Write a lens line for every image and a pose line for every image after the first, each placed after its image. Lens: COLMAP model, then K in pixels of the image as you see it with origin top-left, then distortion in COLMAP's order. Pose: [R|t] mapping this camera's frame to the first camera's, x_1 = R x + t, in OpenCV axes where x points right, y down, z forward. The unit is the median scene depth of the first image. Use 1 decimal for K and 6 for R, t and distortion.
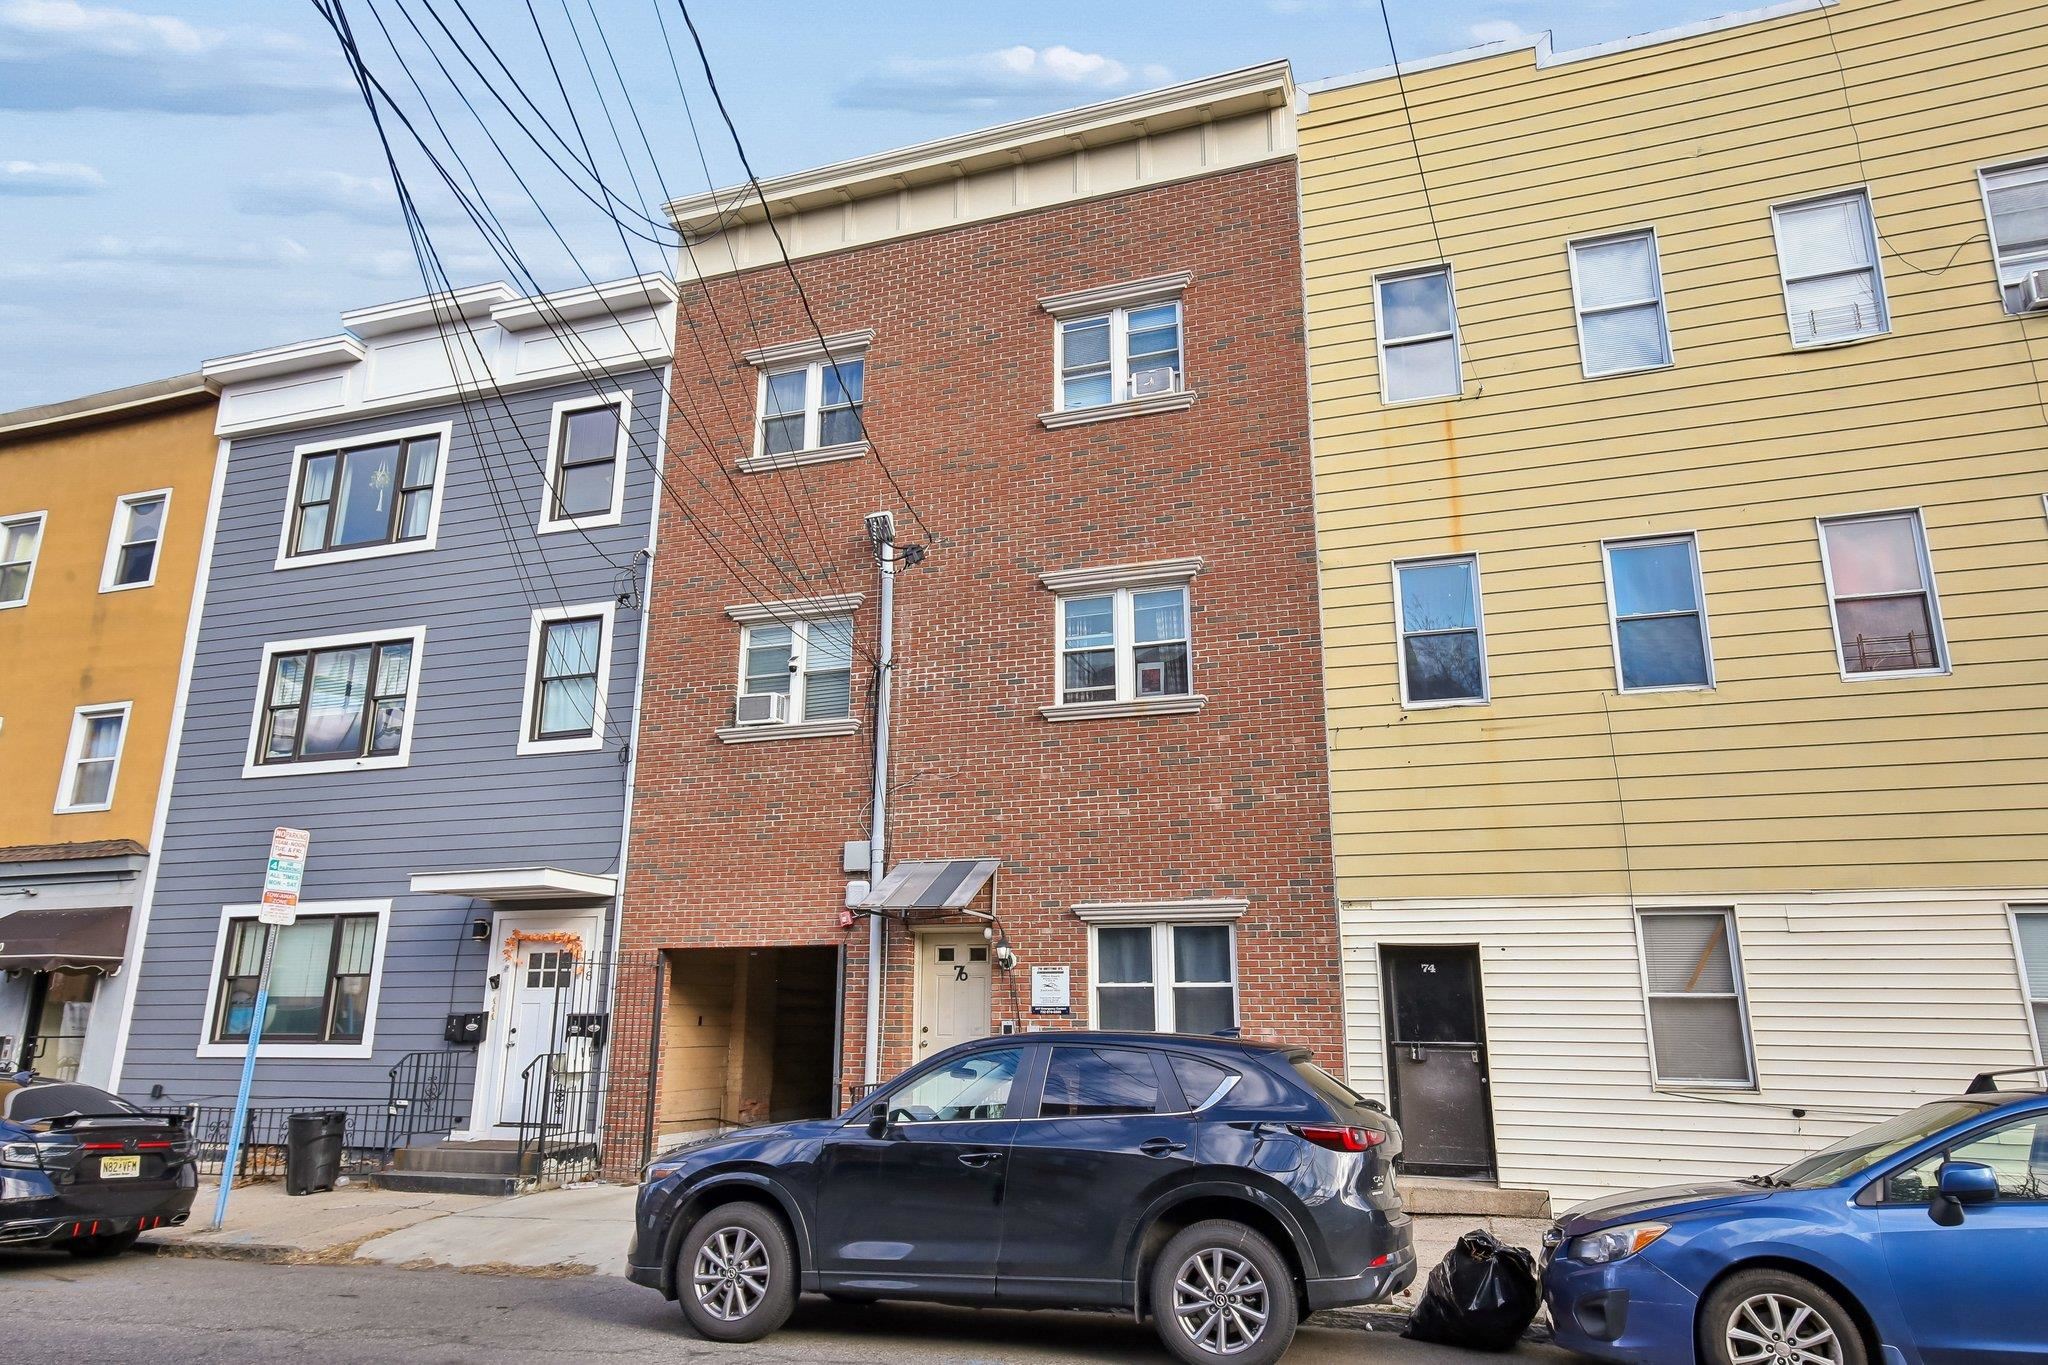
lens RADIAL K [[1285.6, 0, 1024.0], [0, 1285.6, 682.5], [0, 0, 1]] dist [0.021561, -0.001057]
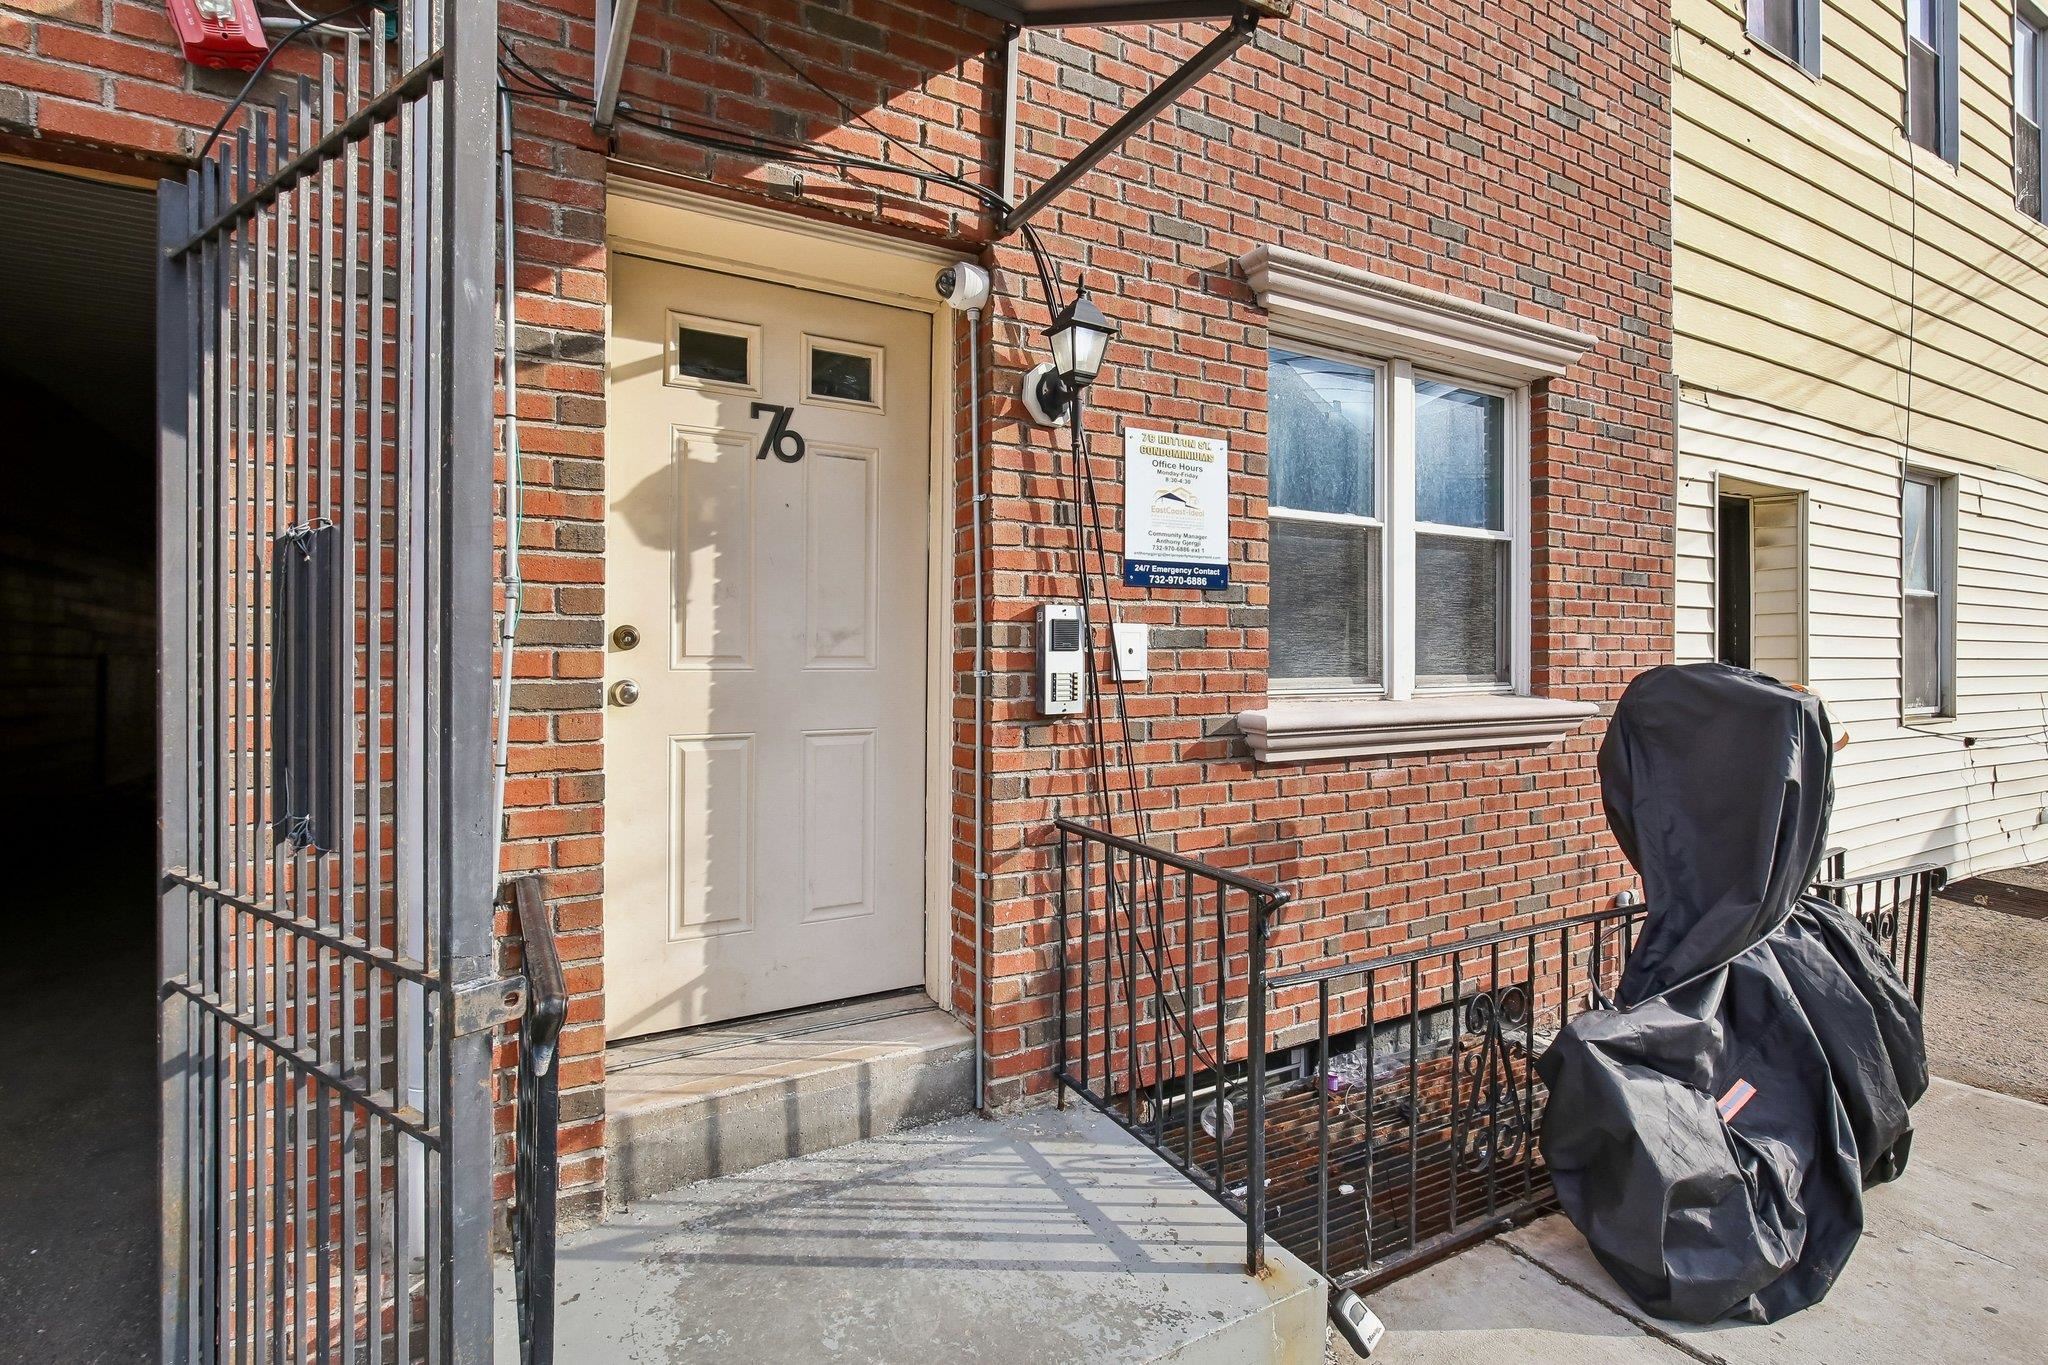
lens RADIAL K [[949.0, 0, 1027.9], [0, 949.0, 657.0], [0, 0, 1]] dist [-0.006768, 0.000480]
pose [[0.670696, -0.002721, 0.741728, -0.157917], [-0.186523, 0.967240, 0.172209, 0.224160], [-0.717897, -0.253849, 0.648216, 0.812972]]
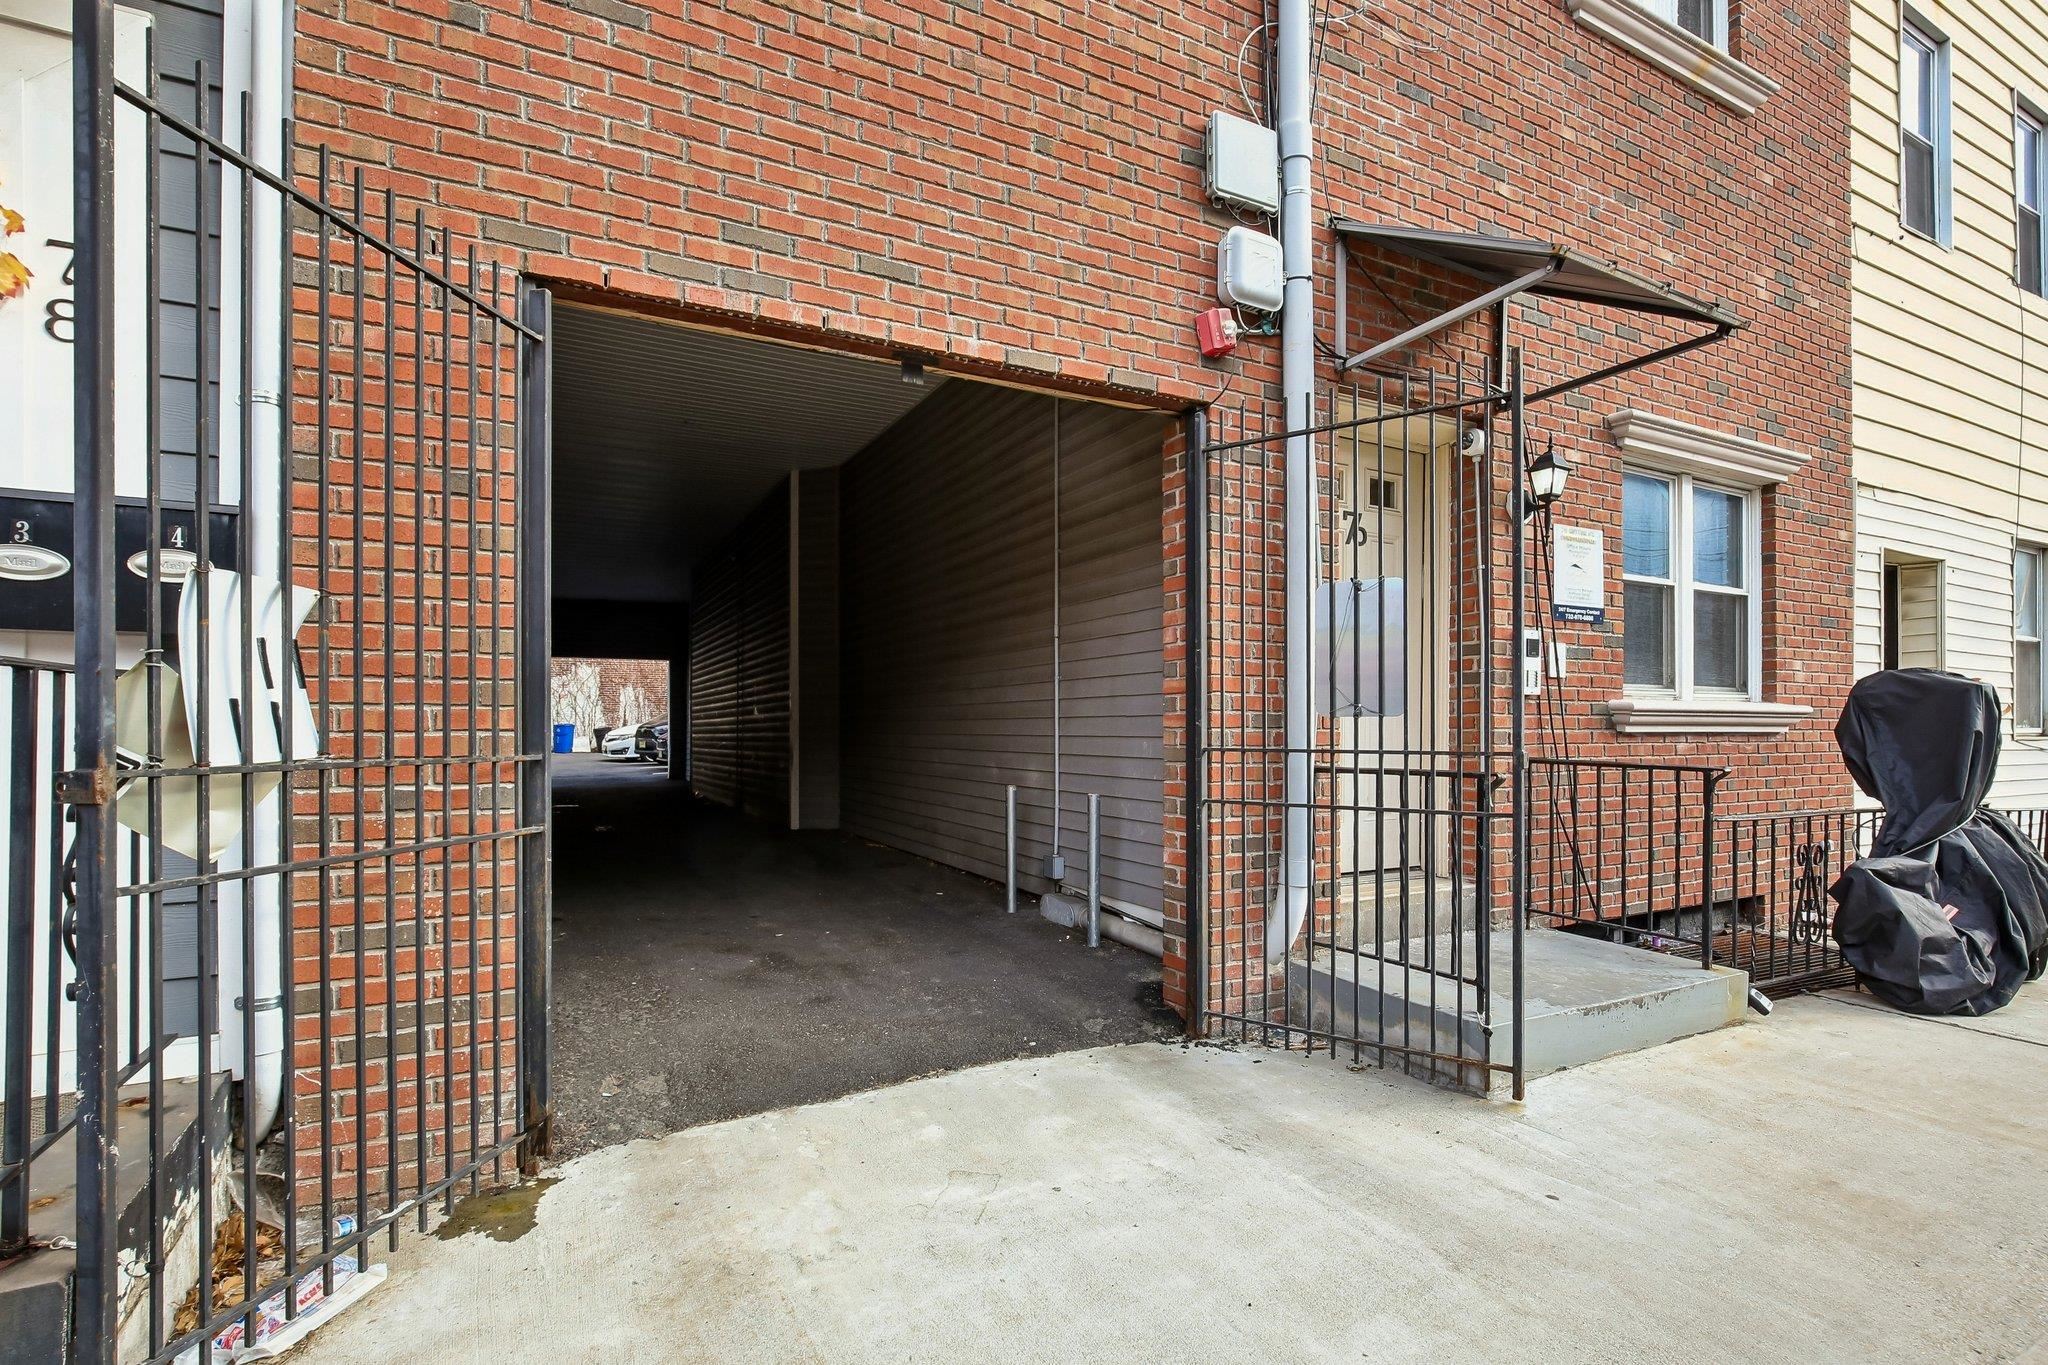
lens RADIAL K [[959.4, 0, 1030.5], [0, 959.4, 725.9], [0, 0, 1]] dist [-0.004802, 0.000457]
pose [[0.691702, -0.000138, 0.722183, -0.363379], [-0.182745, 0.967421, 0.175217, 0.250947], [-0.698679, -0.253174, 0.669142, 0.826856]]
